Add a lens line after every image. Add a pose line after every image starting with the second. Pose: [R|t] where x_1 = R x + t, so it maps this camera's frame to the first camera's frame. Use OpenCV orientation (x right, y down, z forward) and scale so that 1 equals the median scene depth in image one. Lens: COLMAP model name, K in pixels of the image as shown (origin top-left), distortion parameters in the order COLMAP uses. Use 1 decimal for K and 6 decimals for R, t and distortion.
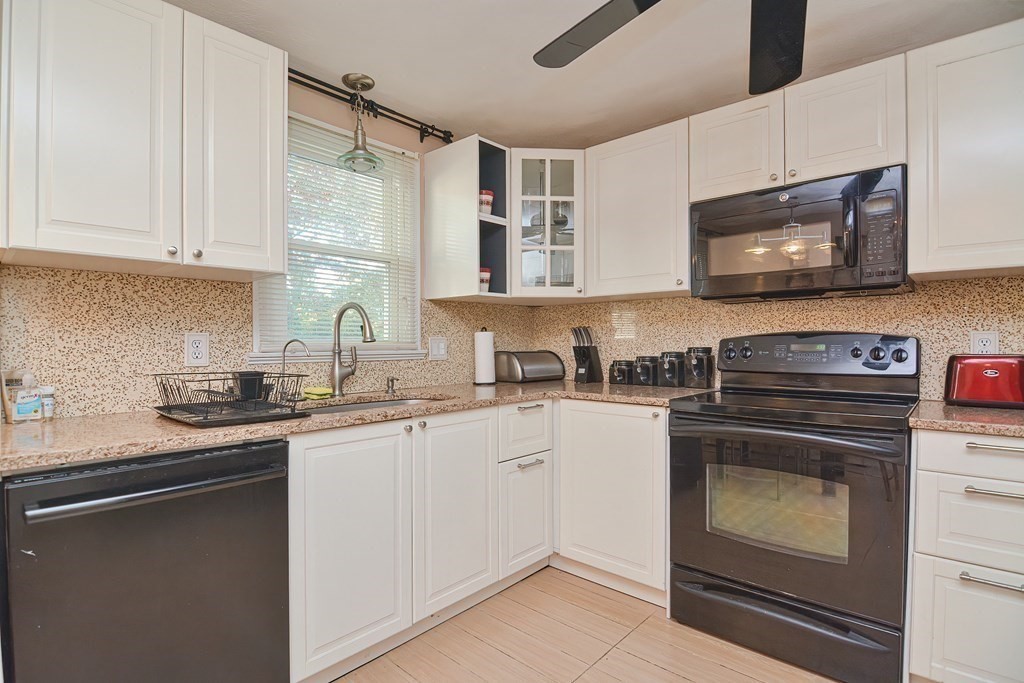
lens RADIAL K [[500.8, 0, 503.9], [0, 500.8, 346.4], [0, 0, 1]] dist [-0.013517, -0.006167]
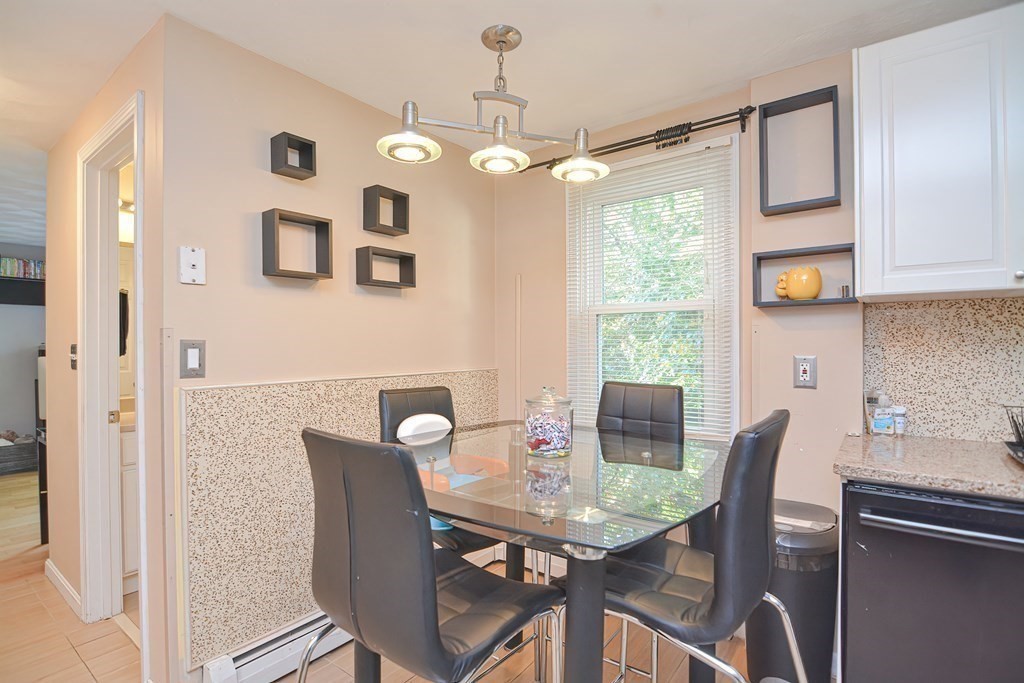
lens RADIAL K [[500.8, 0, 504.9], [0, 500.8, 348.4], [0, 0, 1]] dist [-0.013517, -0.006167]
pose [[0.078024, 0.012094, -0.996878, 0.104088], [-0.004147, 0.999922, 0.011807, -0.046583], [0.996943, 0.003213, 0.078068, -0.000155]]
